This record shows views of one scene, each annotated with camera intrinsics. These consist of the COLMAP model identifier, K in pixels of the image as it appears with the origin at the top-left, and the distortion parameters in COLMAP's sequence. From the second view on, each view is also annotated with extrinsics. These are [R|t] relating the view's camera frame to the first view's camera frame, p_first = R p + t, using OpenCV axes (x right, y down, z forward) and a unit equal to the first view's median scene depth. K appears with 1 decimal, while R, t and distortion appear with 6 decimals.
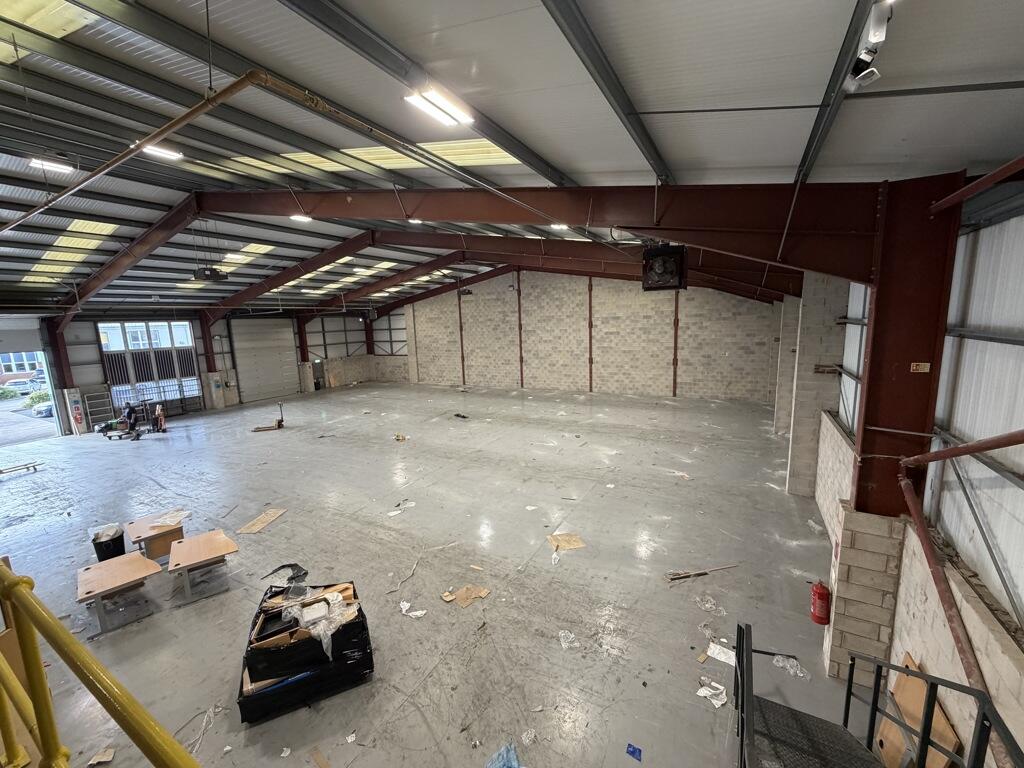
lens RADIAL K [[407.0, 0, 510.2], [0, 407.0, 385.6], [0, 0, 1]] dist [0.000139, 0.000047]
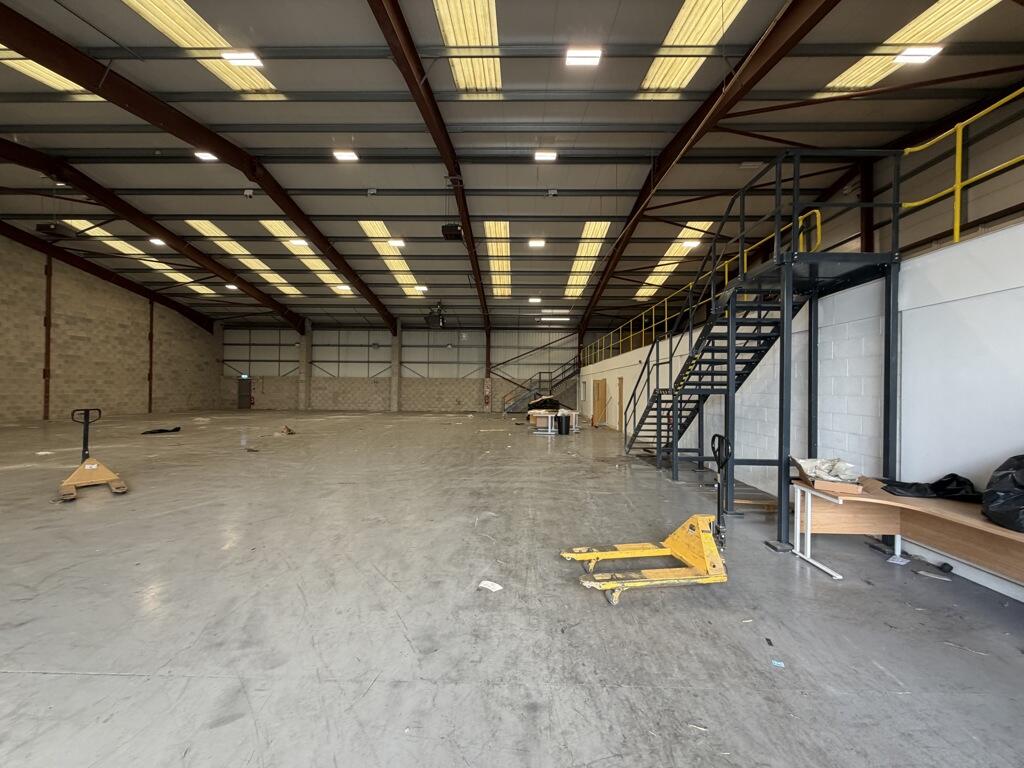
lens RADIAL K [[407.0, 0, 510.2], [0, 407.0, 385.6], [0, 0, 1]] dist [0.000139, 0.000047]
pose [[-0.482883, 0.038462, 0.874840, -0.798612], [0.146097, 0.988571, 0.037179, 0.048663], [-0.863412, 0.145764, -0.482984, 0.670558]]
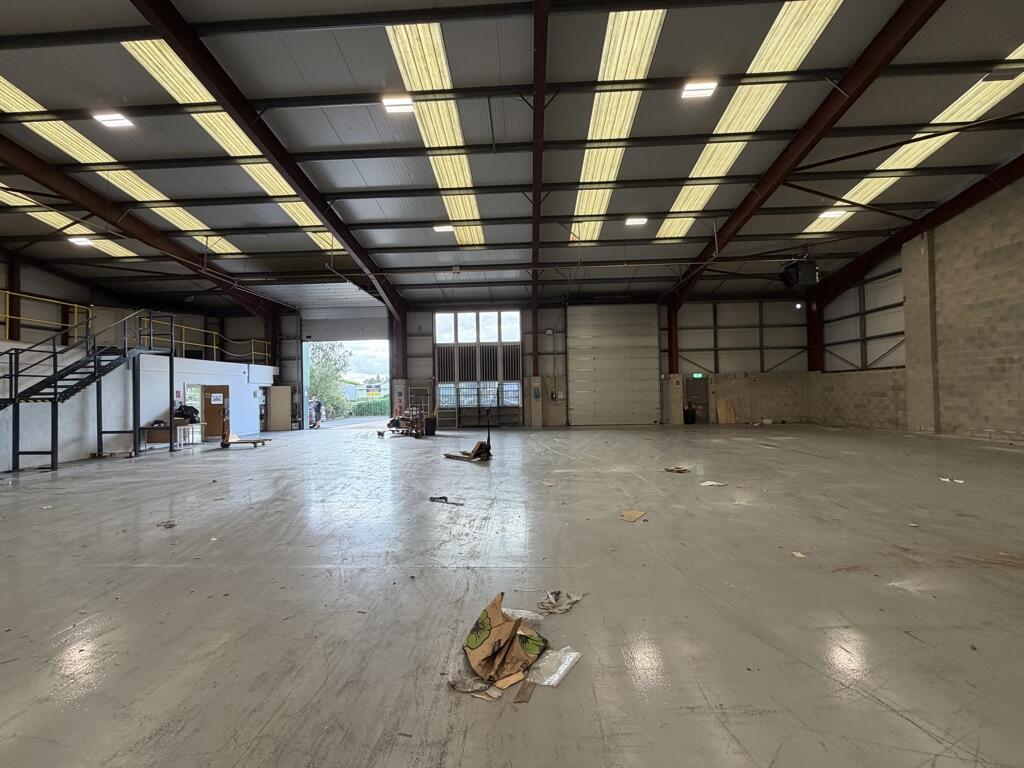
lens RADIAL K [[407.0, 0, 510.2], [0, 407.0, 385.6], [0, 0, 1]] dist [0.000139, 0.000047]
pose [[0.457495, 0.014552, -0.889093, -0.093998], [-0.138220, 0.988877, -0.054938, 0.029656], [0.878404, 0.148025, 0.454417, 0.623248]]
